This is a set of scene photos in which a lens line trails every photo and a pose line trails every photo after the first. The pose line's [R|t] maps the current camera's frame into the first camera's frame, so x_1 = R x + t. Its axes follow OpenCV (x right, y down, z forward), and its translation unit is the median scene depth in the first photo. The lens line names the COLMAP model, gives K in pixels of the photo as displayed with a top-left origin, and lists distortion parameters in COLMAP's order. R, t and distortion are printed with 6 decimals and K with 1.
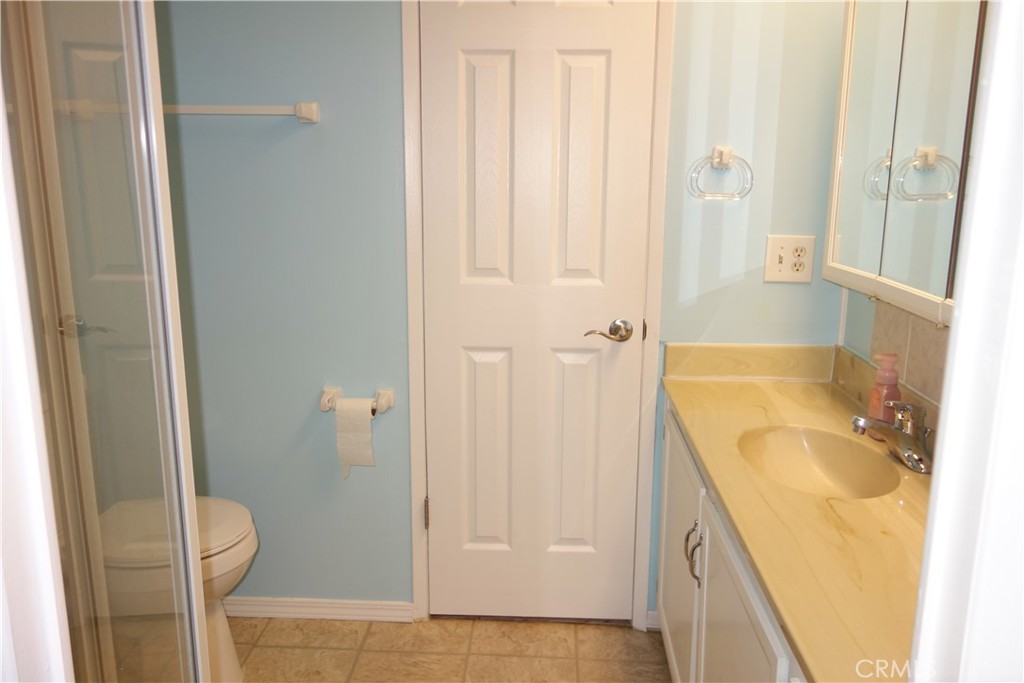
lens RADIAL K [[809.0, 0, 513.7], [0, 809.0, 340.5], [0, 0, 1]] dist [0.010625, -0.003234]
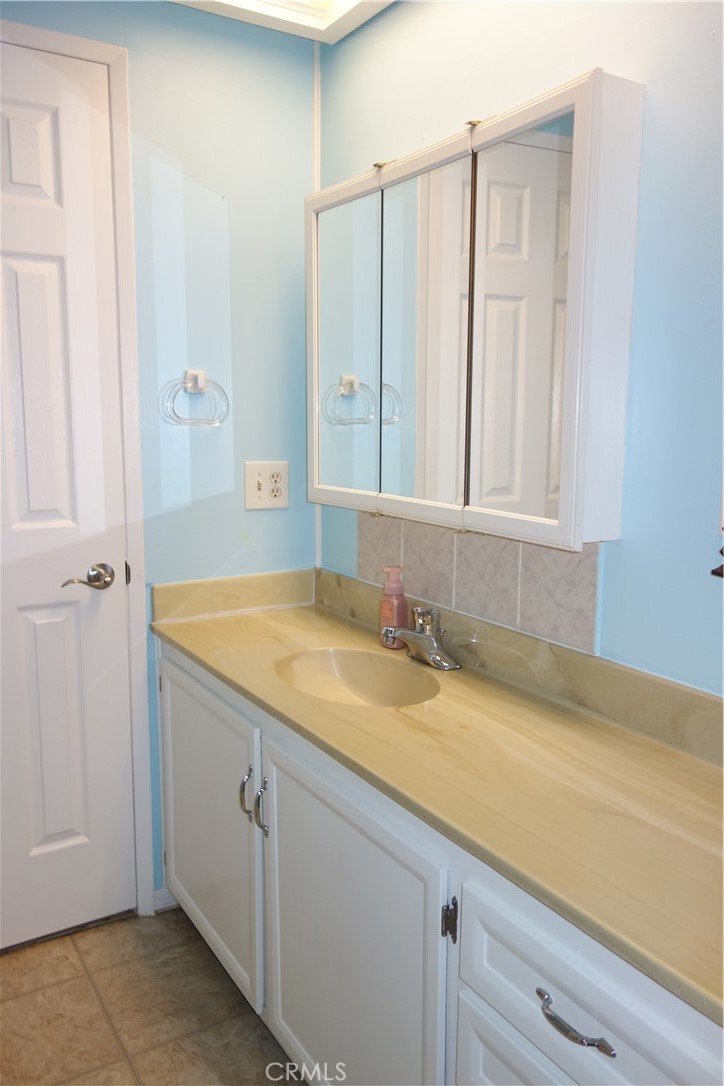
lens RADIAL K [[858.0, 0, 362.0], [0, 858.0, 543.0], [0, 0, 1]] dist [0.010625, -0.003234]
pose [[0.821496, -0.087075, 0.563527, -0.155266], [0.118165, 0.992815, -0.018849, 0.002426], [-0.557836, 0.082074, 0.825883, 0.076342]]
